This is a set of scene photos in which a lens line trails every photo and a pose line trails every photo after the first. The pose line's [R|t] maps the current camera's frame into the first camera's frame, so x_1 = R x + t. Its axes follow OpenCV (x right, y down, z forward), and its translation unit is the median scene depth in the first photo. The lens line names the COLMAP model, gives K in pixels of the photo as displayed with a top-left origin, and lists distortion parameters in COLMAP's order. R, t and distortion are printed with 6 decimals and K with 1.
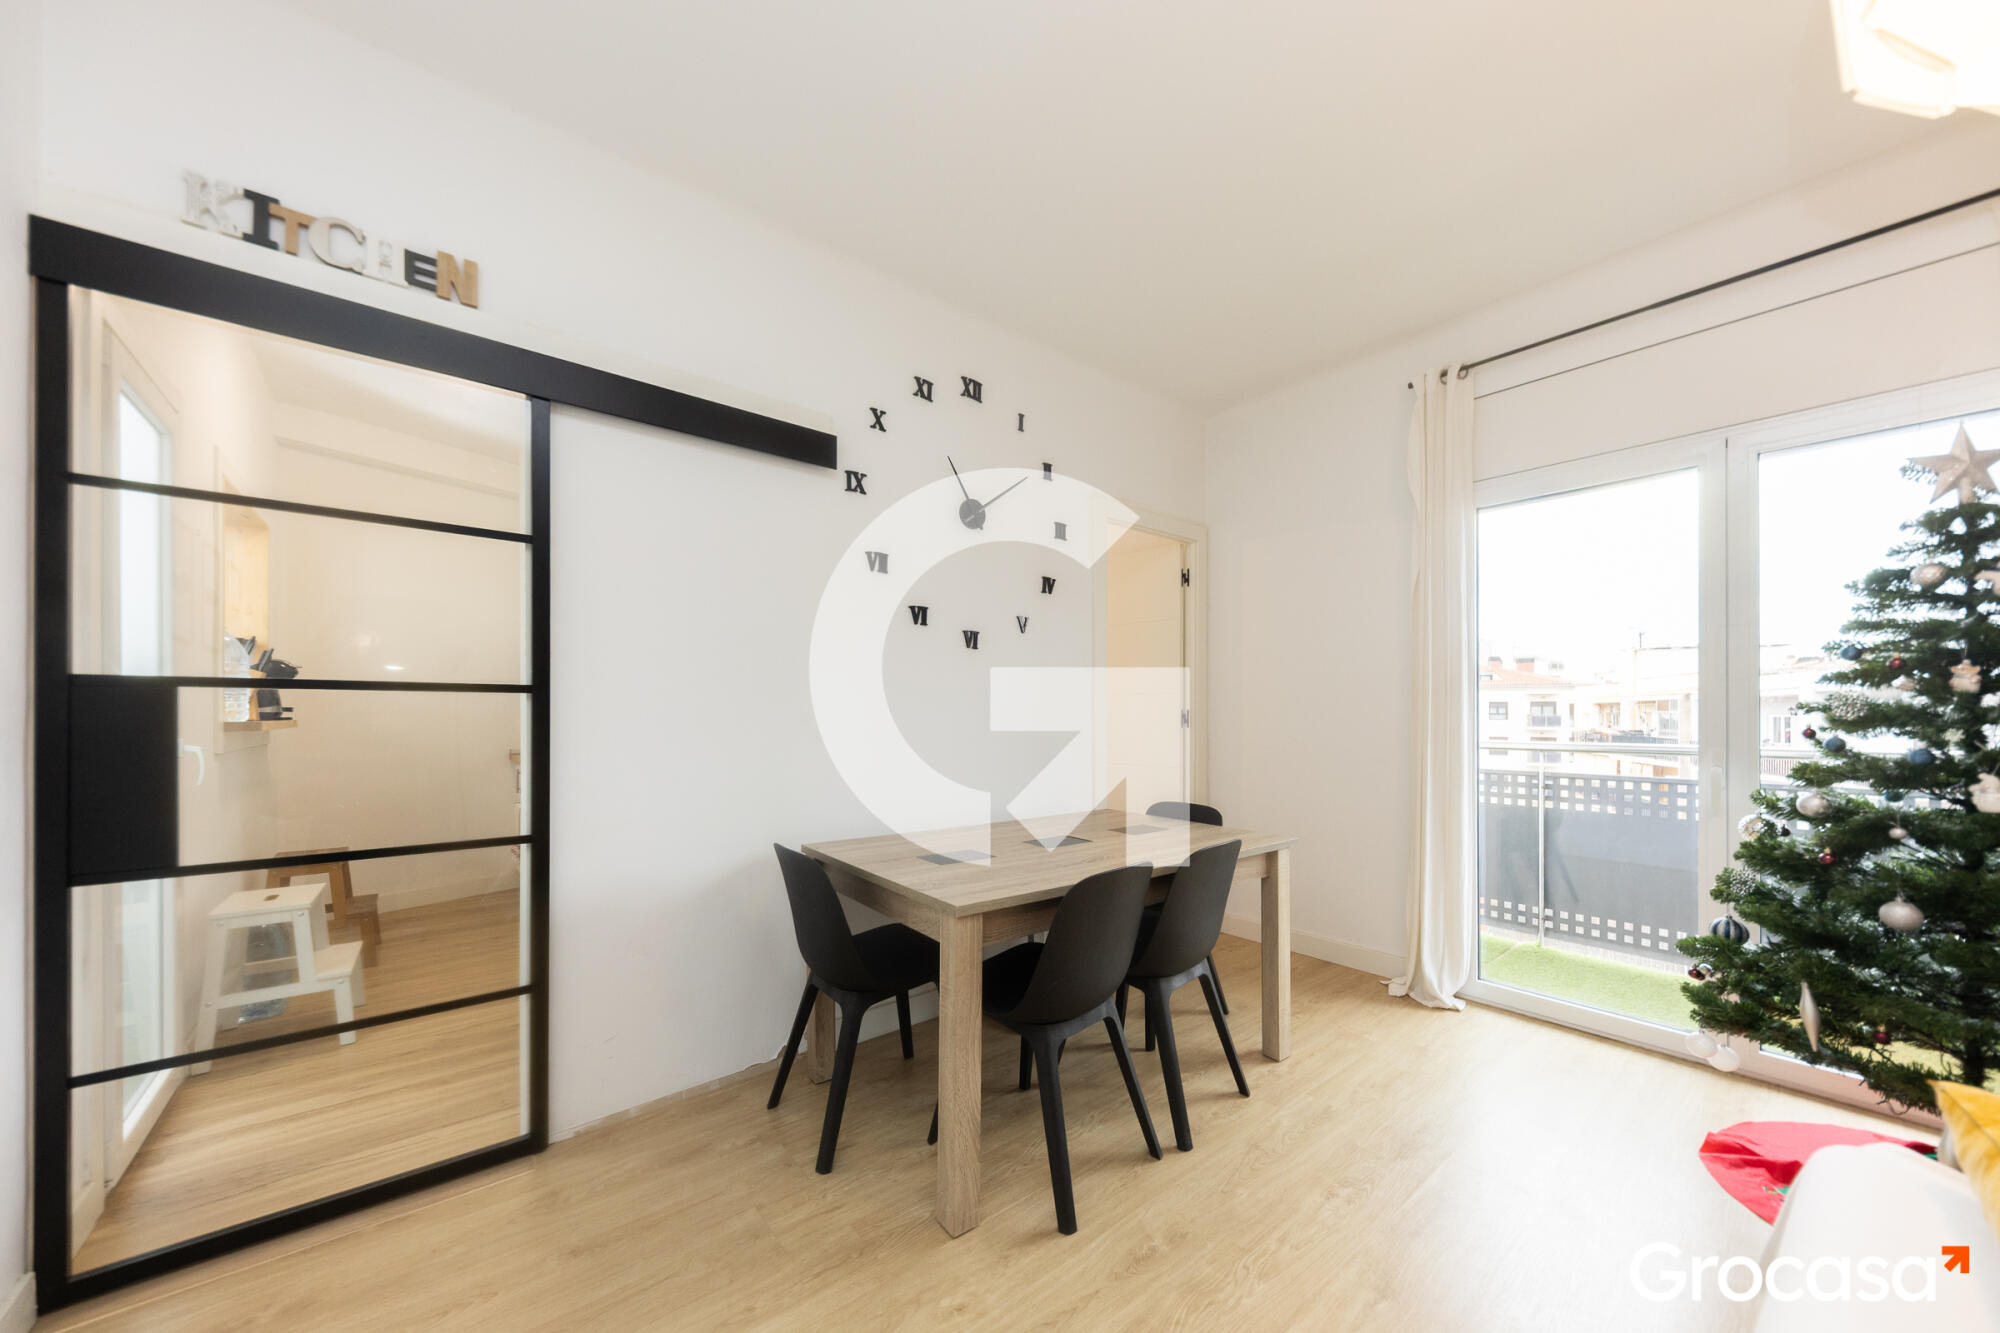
lens RADIAL K [[698.3, 0, 1004.1], [0, 698.3, 716.0], [0, 0, 1]] dist [0.000239, -0.000033]
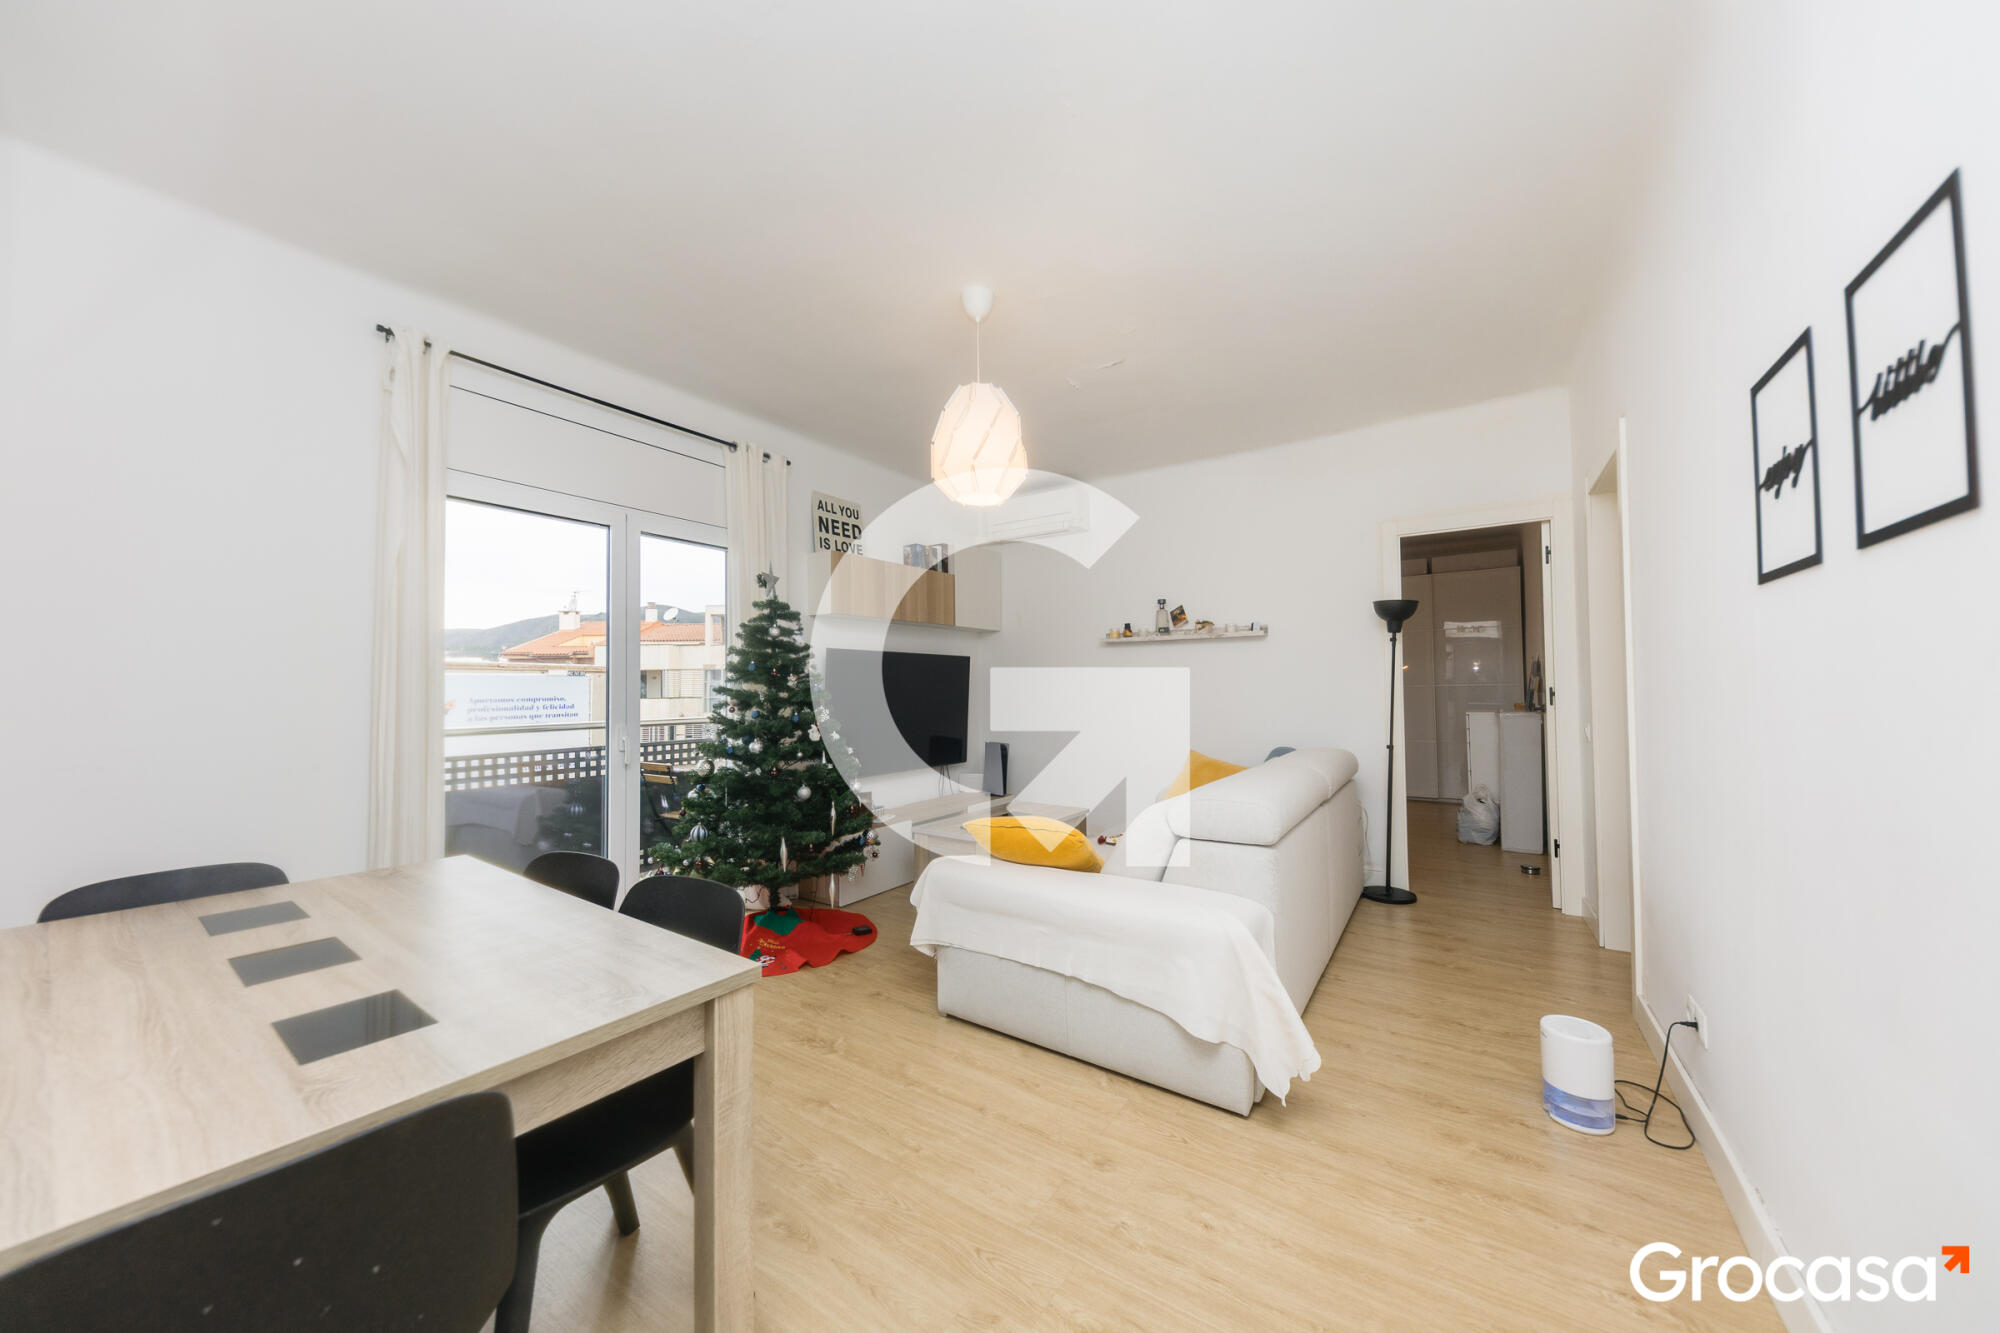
lens RADIAL K [[703.2, 0, 969.7], [0, 703.2, 681.6], [0, 0, 1]] dist [0.010371, 0.000003]
pose [[-0.256856, 0.014538, 0.966340, -0.541425], [0.009533, 0.999876, -0.012509, -0.013593], [-0.966403, 0.005999, -0.256963, 0.609053]]
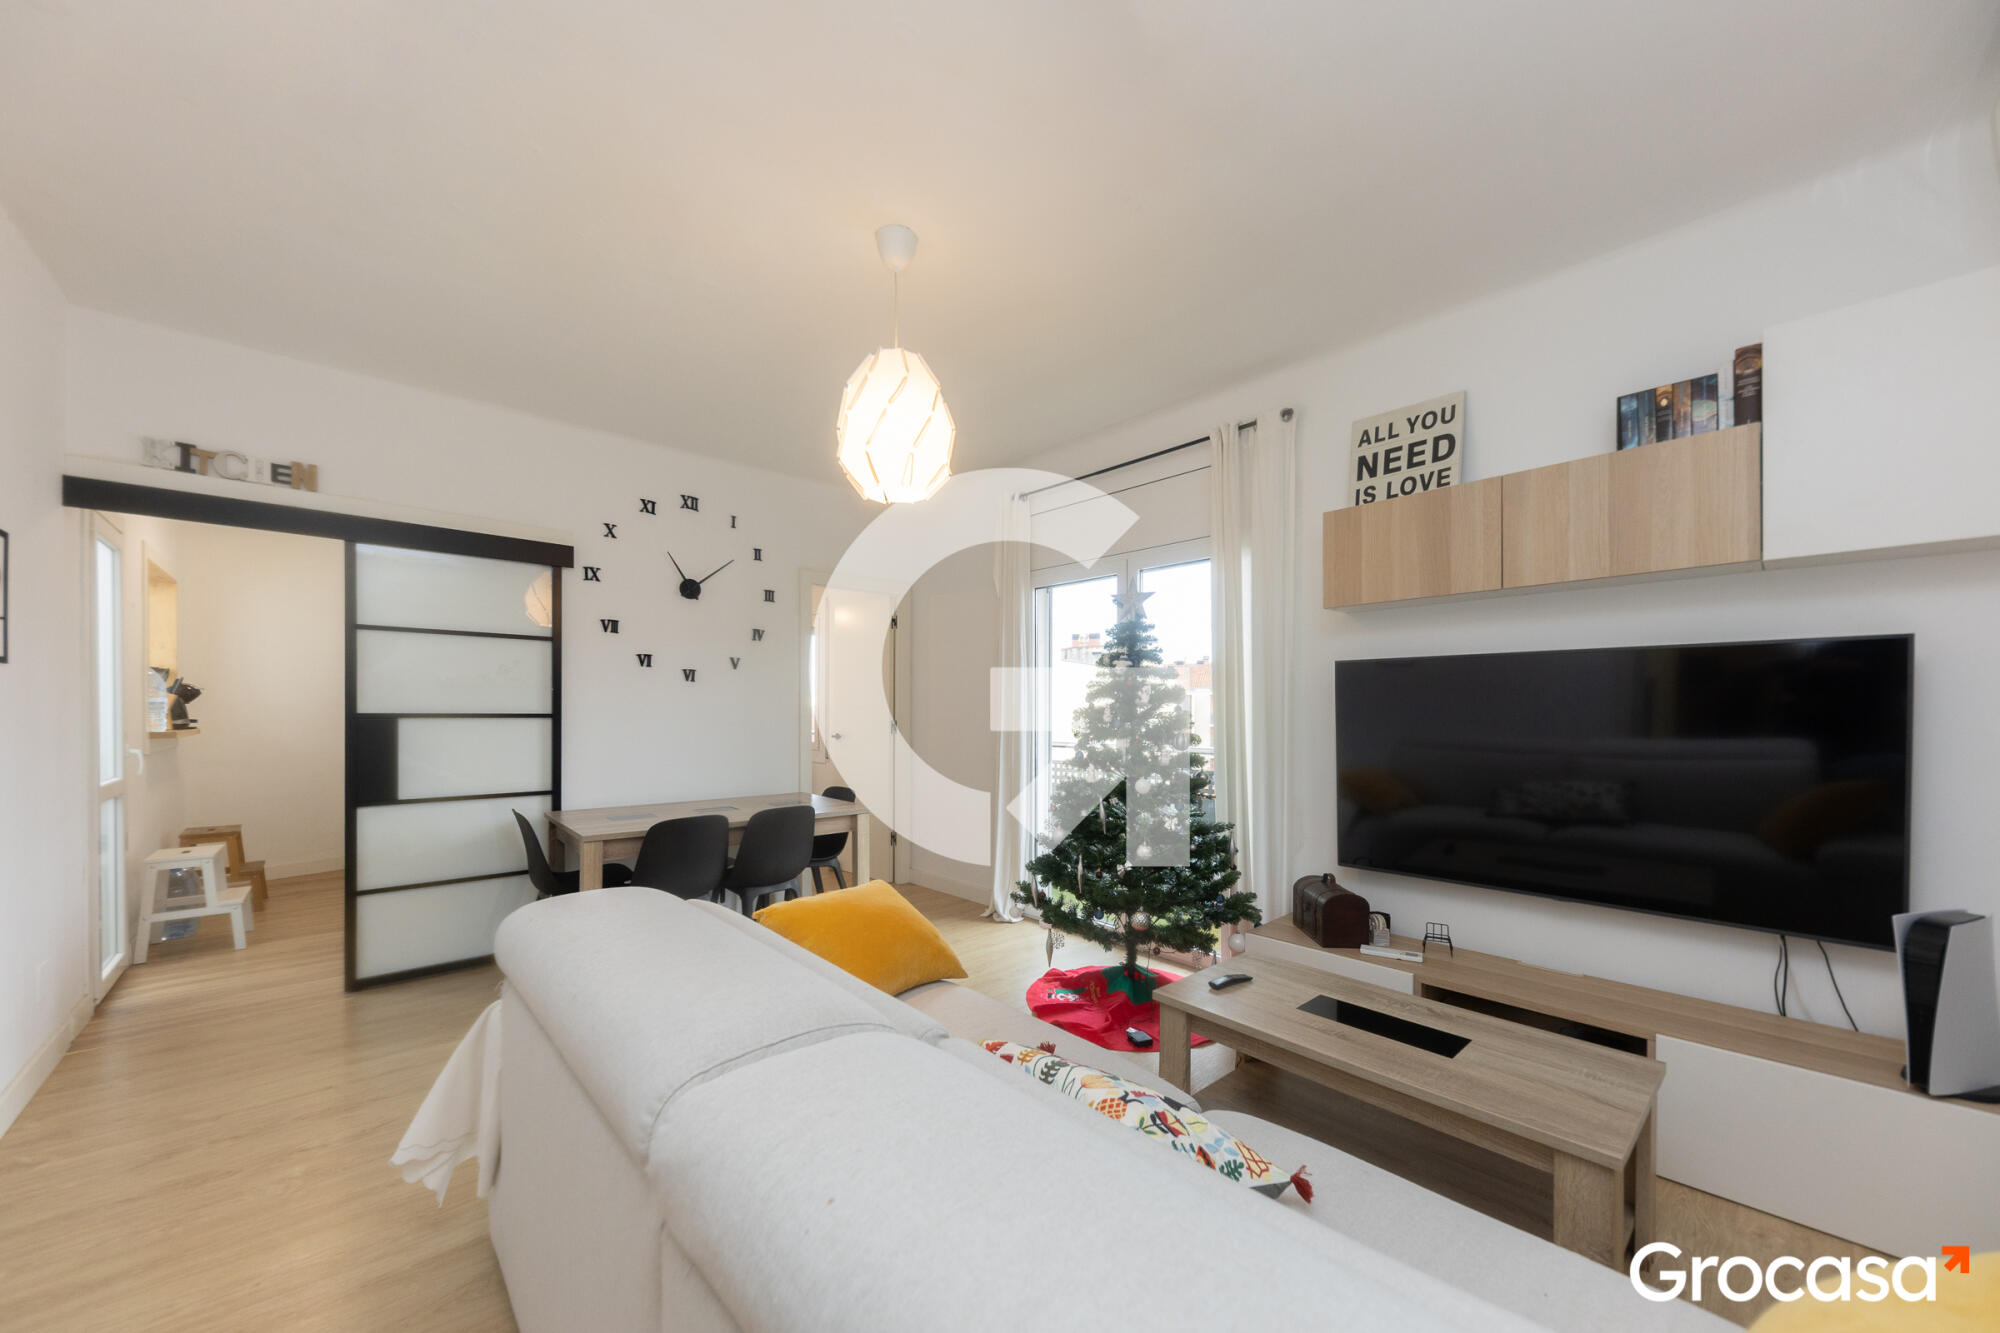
lens RADIAL K [[726.4, 0, 999.1], [0, 726.4, 717.3], [0, 0, 1]] dist [-0.000103, -0.000127]
pose [[0.998771, 0.001358, 0.049539, 0.587026], [-0.001666, 0.999980, 0.006171, -0.035843], [-0.049530, -0.006246, 0.998753, -0.611428]]
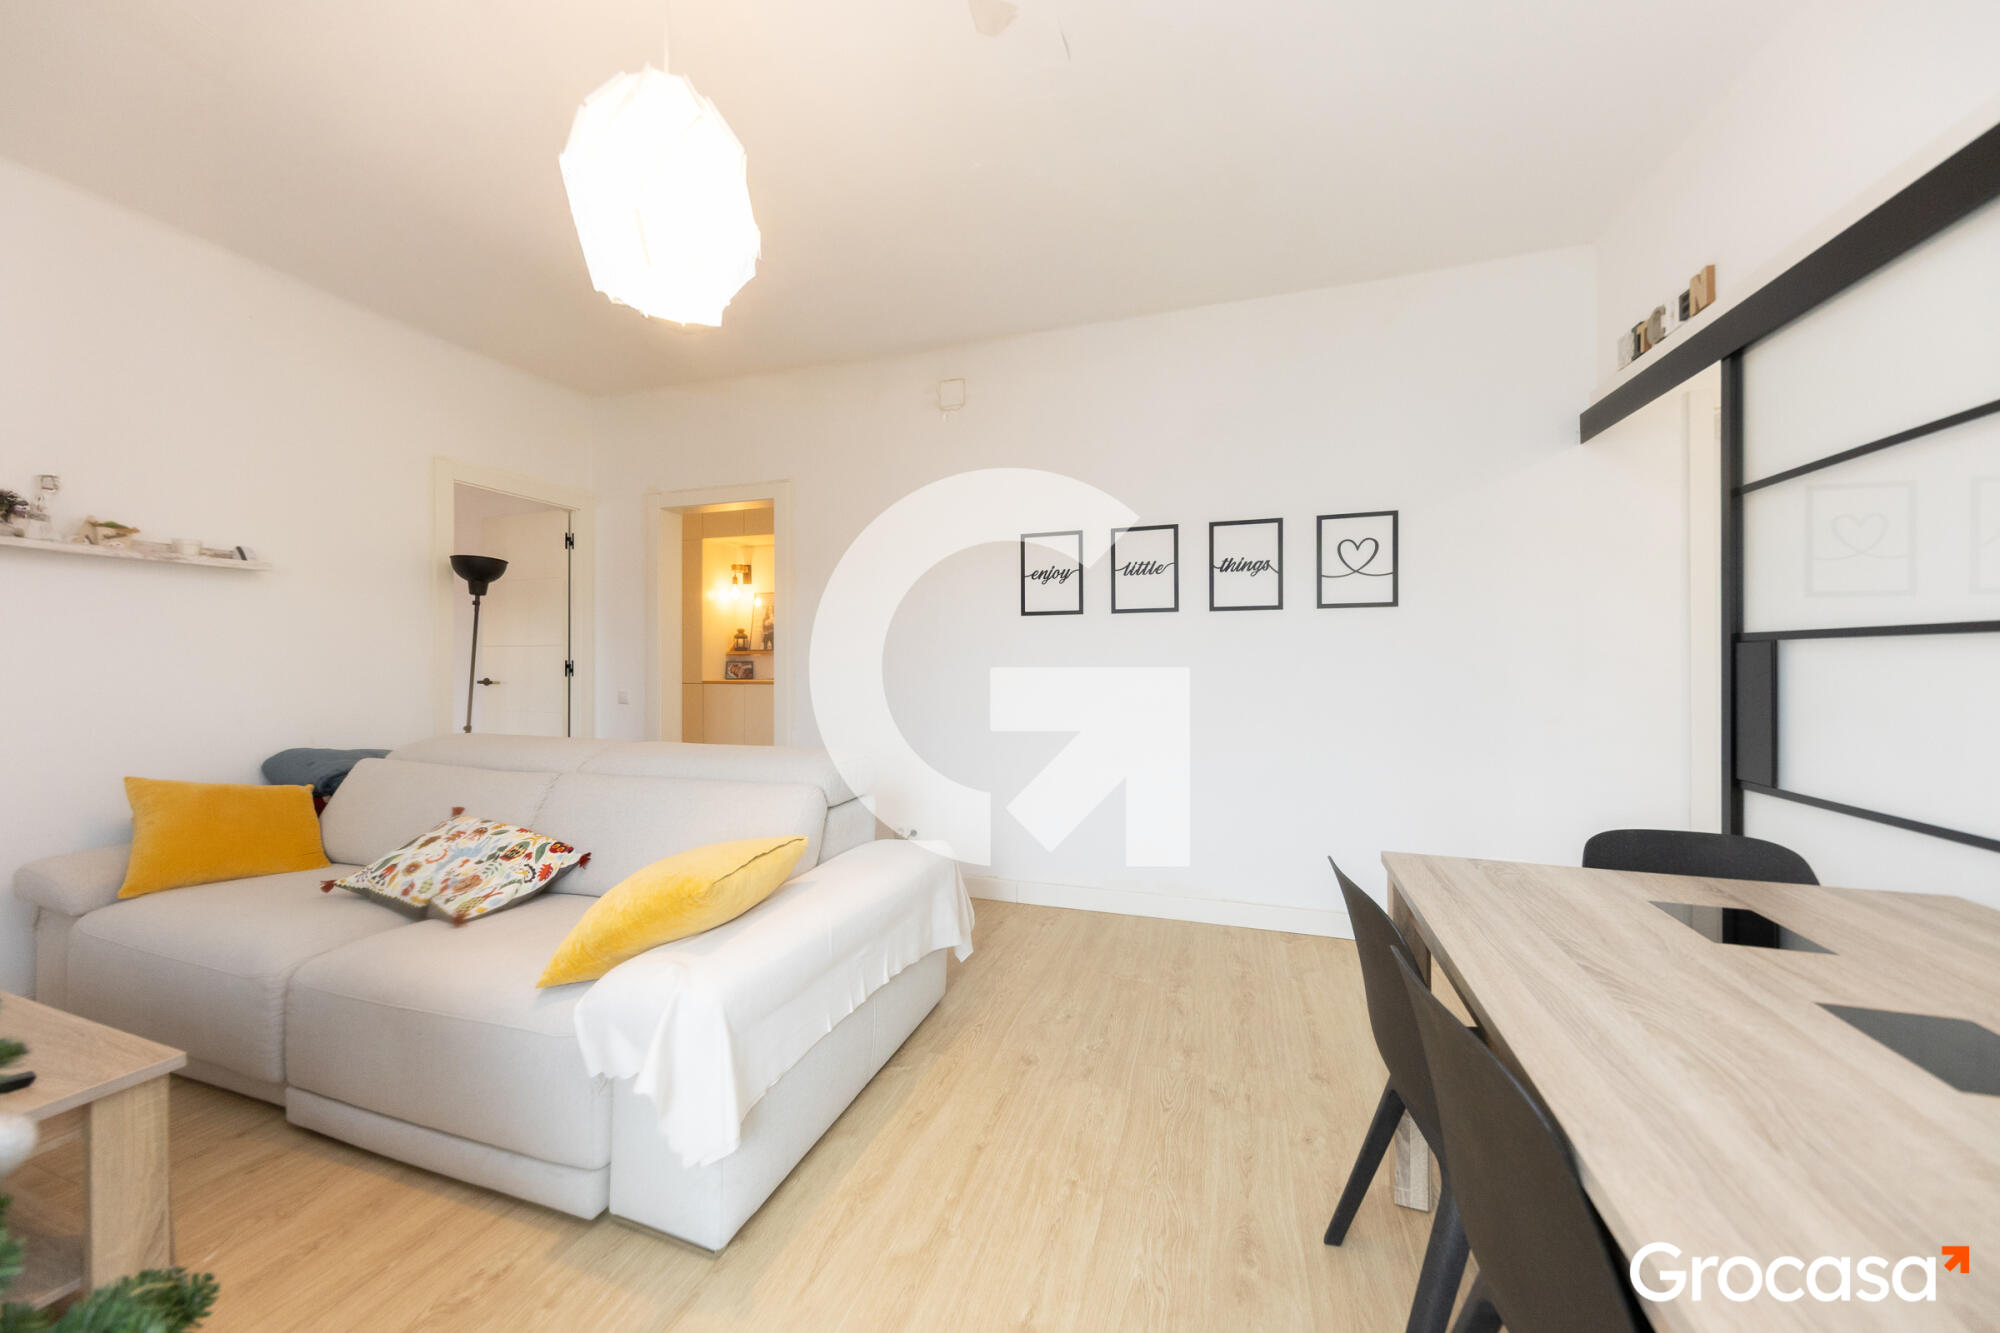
lens RADIAL K [[682.5, 0, 1017.1], [0, 682.5, 660.6], [0, 0, 1]] dist [0.000289, -0.000017]
pose [[-0.837405, -0.000877, -0.546581, 0.572683], [0.002075, 0.999986, -0.004783, 0.001475], [0.546578, -0.005139, -0.837392, 0.963181]]
